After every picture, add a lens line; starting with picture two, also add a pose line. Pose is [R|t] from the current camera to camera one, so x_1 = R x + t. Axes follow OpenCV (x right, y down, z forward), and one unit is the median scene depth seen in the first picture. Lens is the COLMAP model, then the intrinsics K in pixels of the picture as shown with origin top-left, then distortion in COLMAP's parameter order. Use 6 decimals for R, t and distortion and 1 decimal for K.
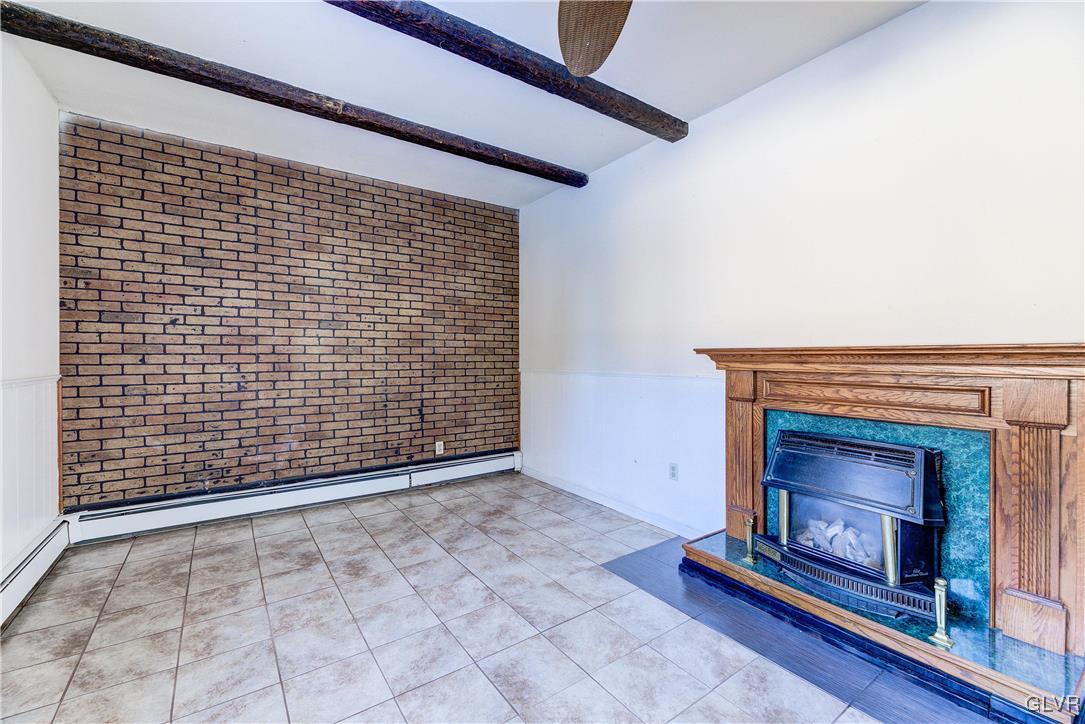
lens RADIAL K [[450.4, 0, 537.0], [0, 450.4, 357.9], [0, 0, 1]] dist [0.000390, -0.000188]
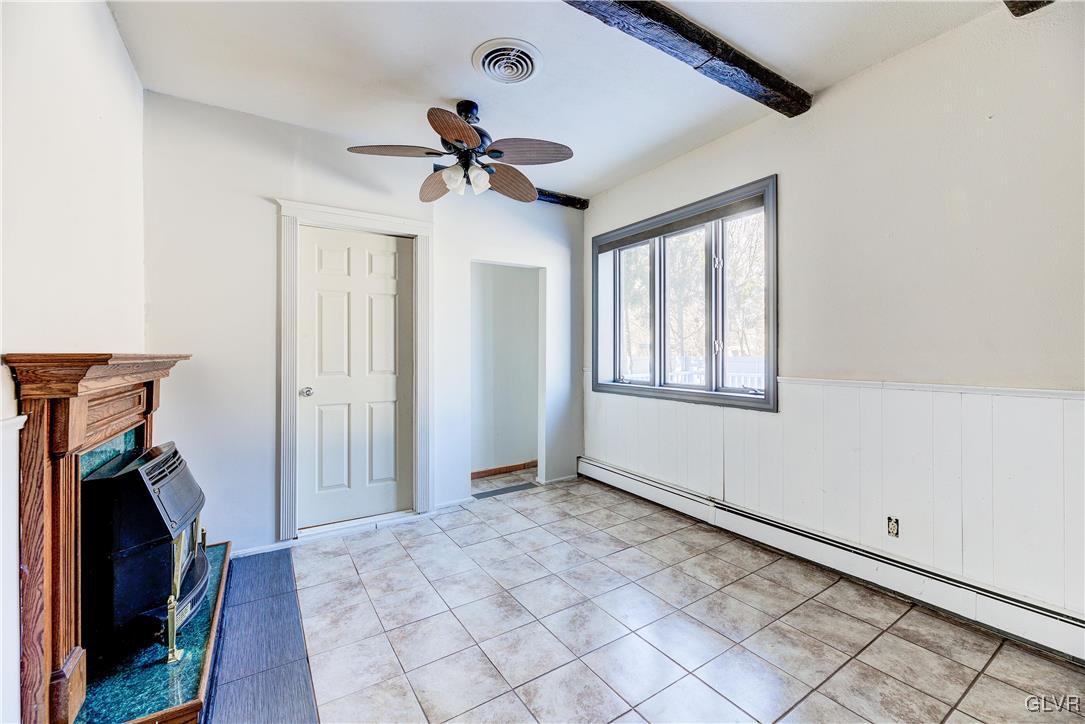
lens RADIAL K [[450.4, 0, 537.0], [0, 450.4, 357.9], [0, 0, 1]] dist [0.000390, -0.000188]
pose [[-0.999164, -0.006936, 0.040296, -0.139703], [-0.006465, 0.999909, 0.011803, -0.032709], [-0.040374, 0.011532, -0.999118, 1.748125]]
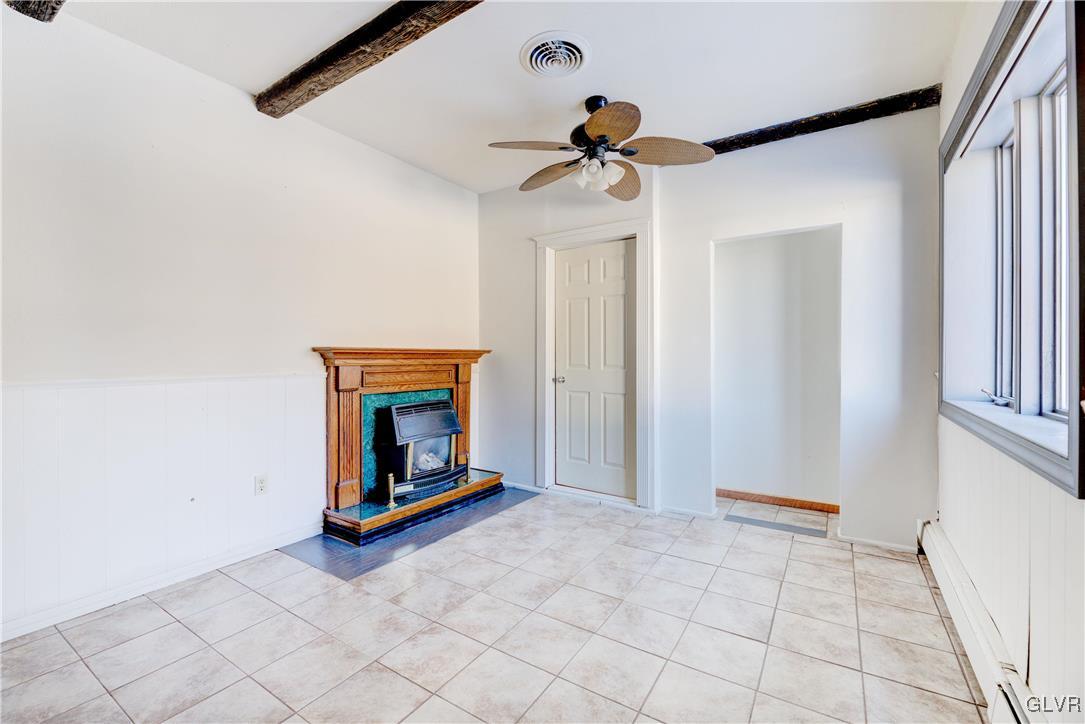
lens RADIAL K [[450.4, 0, 537.0], [0, 450.4, 357.9], [0, 0, 1]] dist [0.000390, -0.000188]
pose [[-0.363396, -0.012819, 0.931547, -0.998383], [-0.003784, 0.999917, 0.012284, -0.013637], [-0.931627, 0.000939, -0.363414, 1.133646]]
